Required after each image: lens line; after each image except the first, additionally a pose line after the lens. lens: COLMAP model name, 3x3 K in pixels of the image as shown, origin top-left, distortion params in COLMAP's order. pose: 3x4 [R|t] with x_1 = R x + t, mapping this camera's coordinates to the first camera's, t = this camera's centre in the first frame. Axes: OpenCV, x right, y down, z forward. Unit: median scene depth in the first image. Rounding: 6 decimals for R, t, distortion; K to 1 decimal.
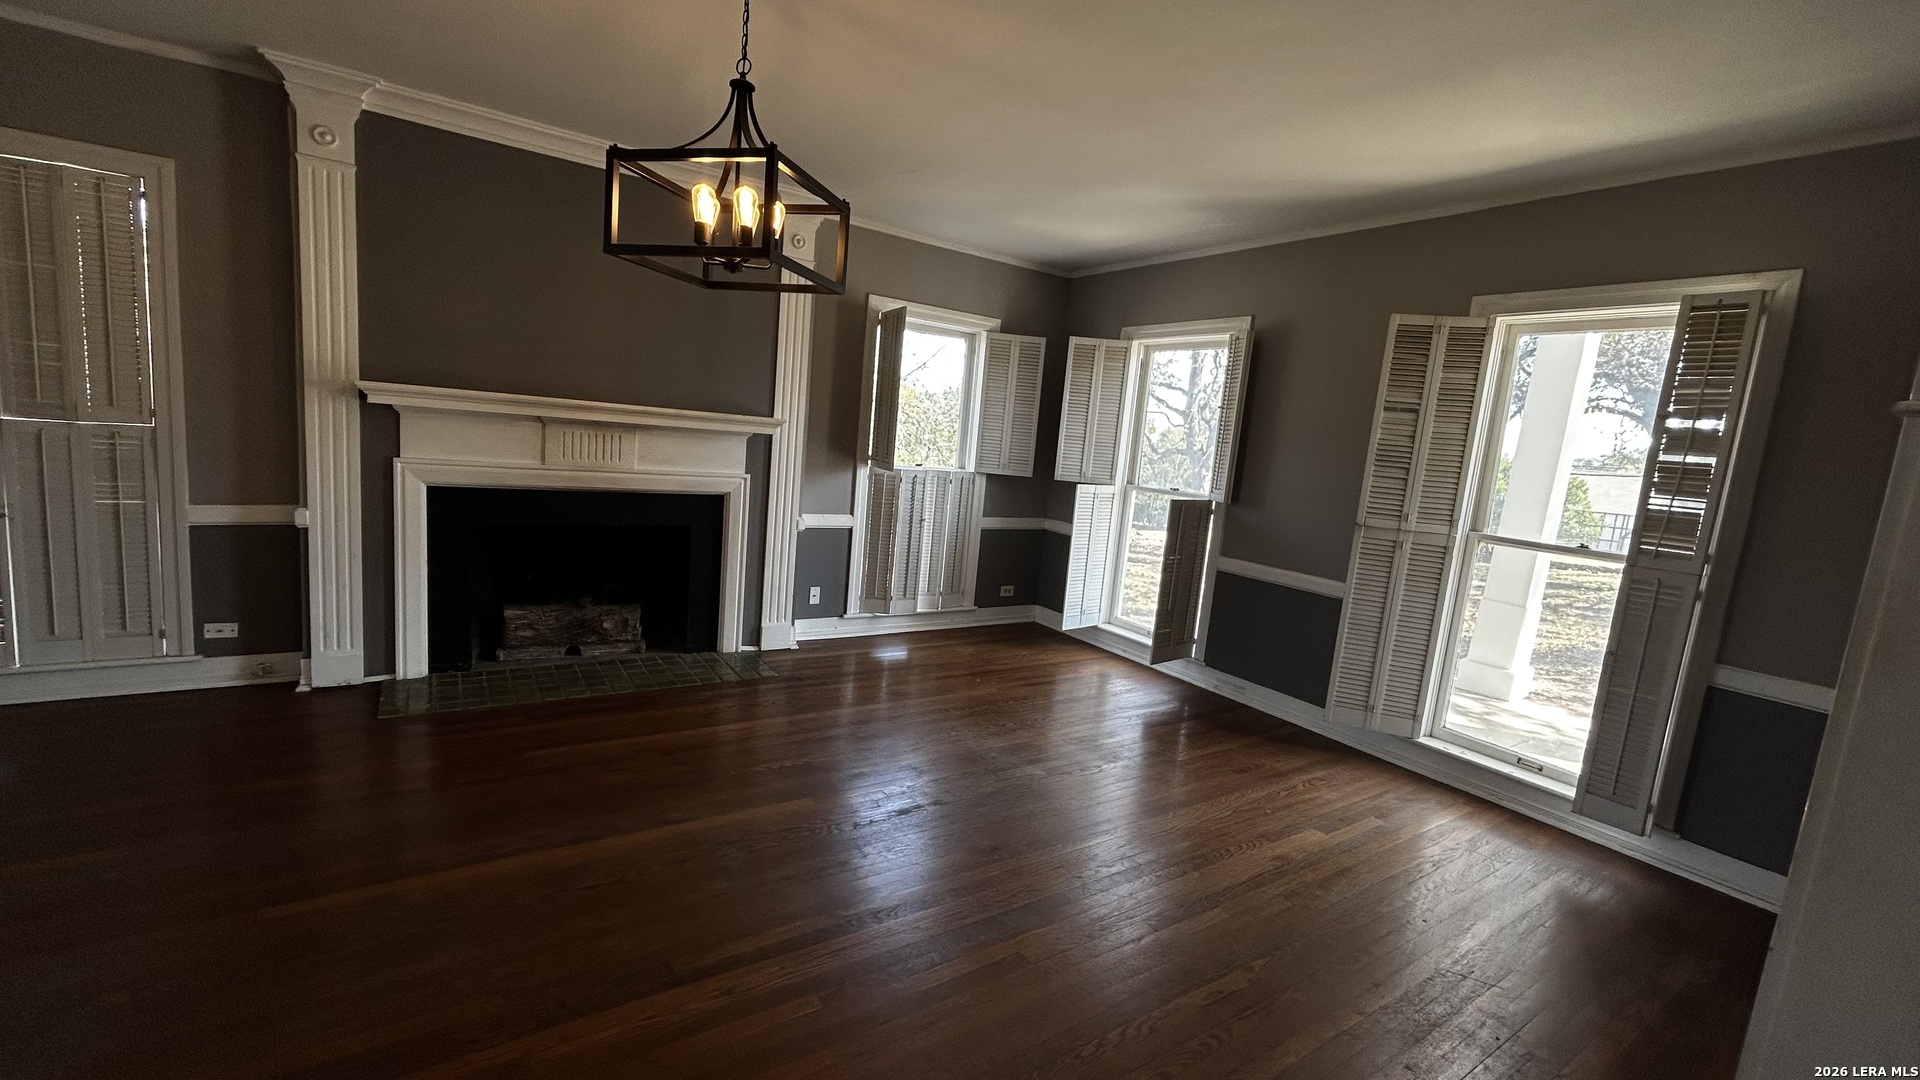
lens RADIAL K [[781.5, 0, 961.6], [0, 781.5, 539.9], [0, 0, 1]] dist [-0.002474, -0.000449]
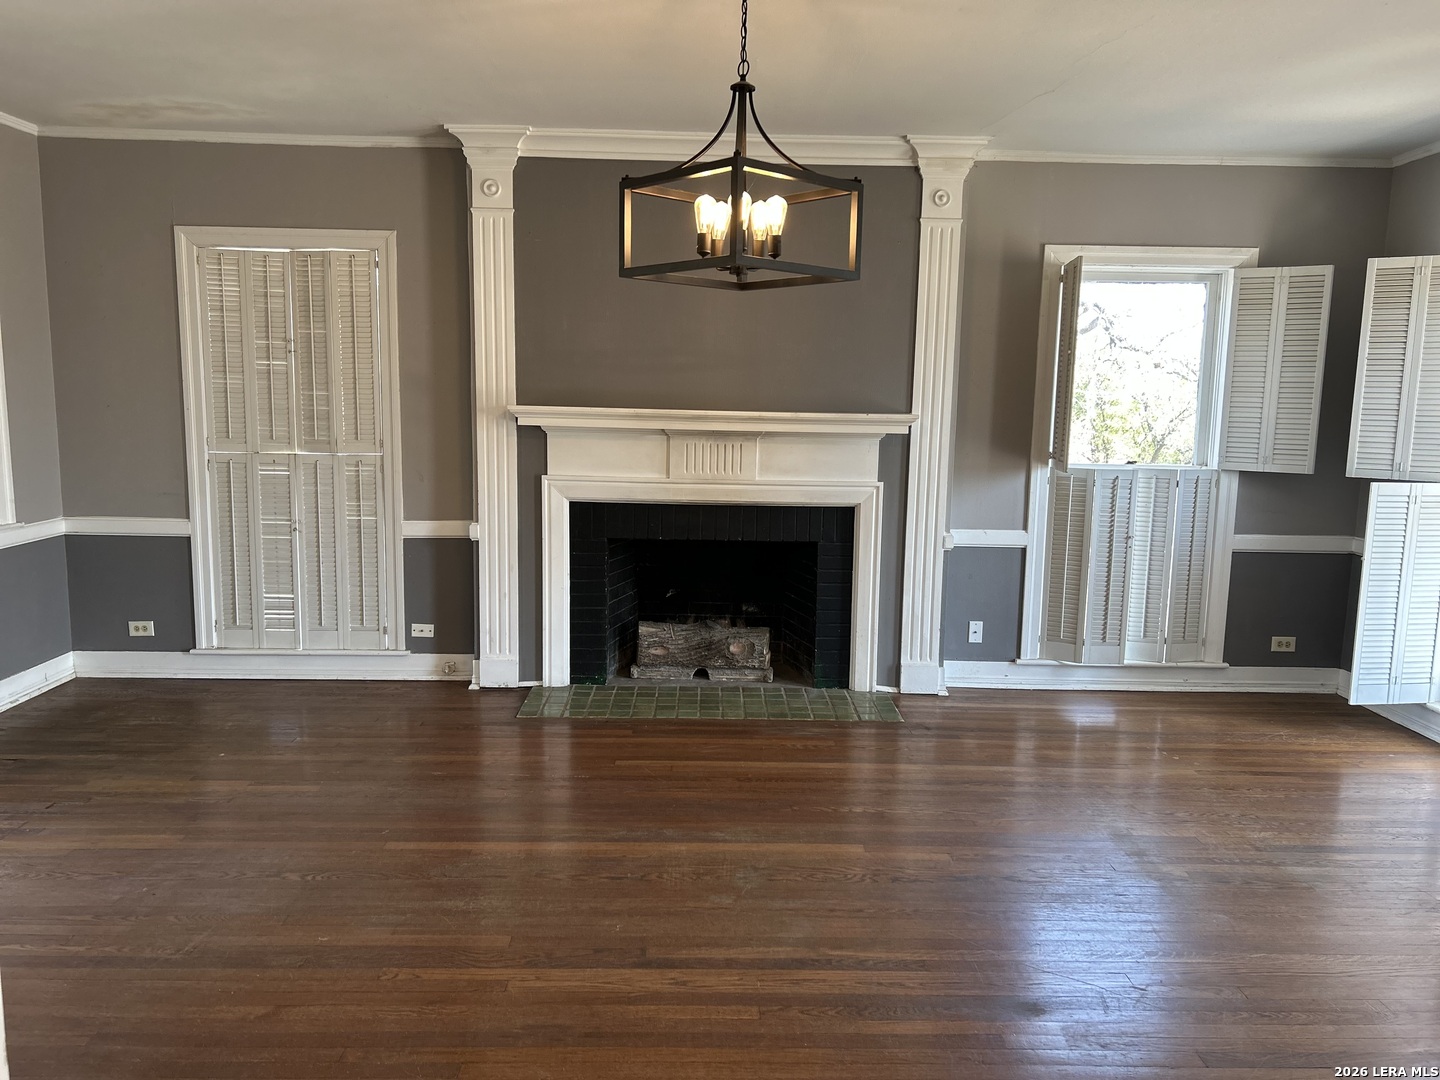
lens RADIAL K [[1081.0, 0, 726.8], [0, 1081.0, 548.6], [0, 0, 1]] dist [0.056873, -0.064680]
pose [[0.839685, 0.003793, -0.543061, 0.248475], [-0.018313, 0.999605, -0.021335, 0.018758], [0.542765, 0.027860, 0.839422, -0.086322]]
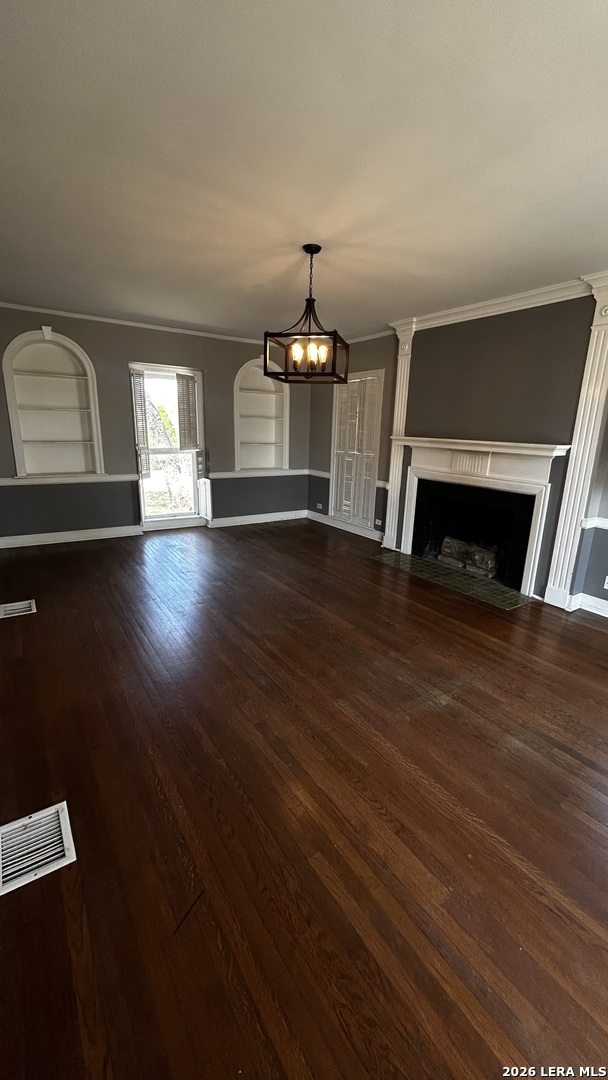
lens RADIAL K [[439.6, 0, 308.8], [0, 439.6, 540.5], [0, 0, 1]] dist [-0.002474, -0.000449]
pose [[-0.001048, 0.160486, -0.987037, 0.649294], [-0.170908, 0.972487, 0.158302, -0.034586], [0.985286, 0.168859, 0.026409, 0.592914]]
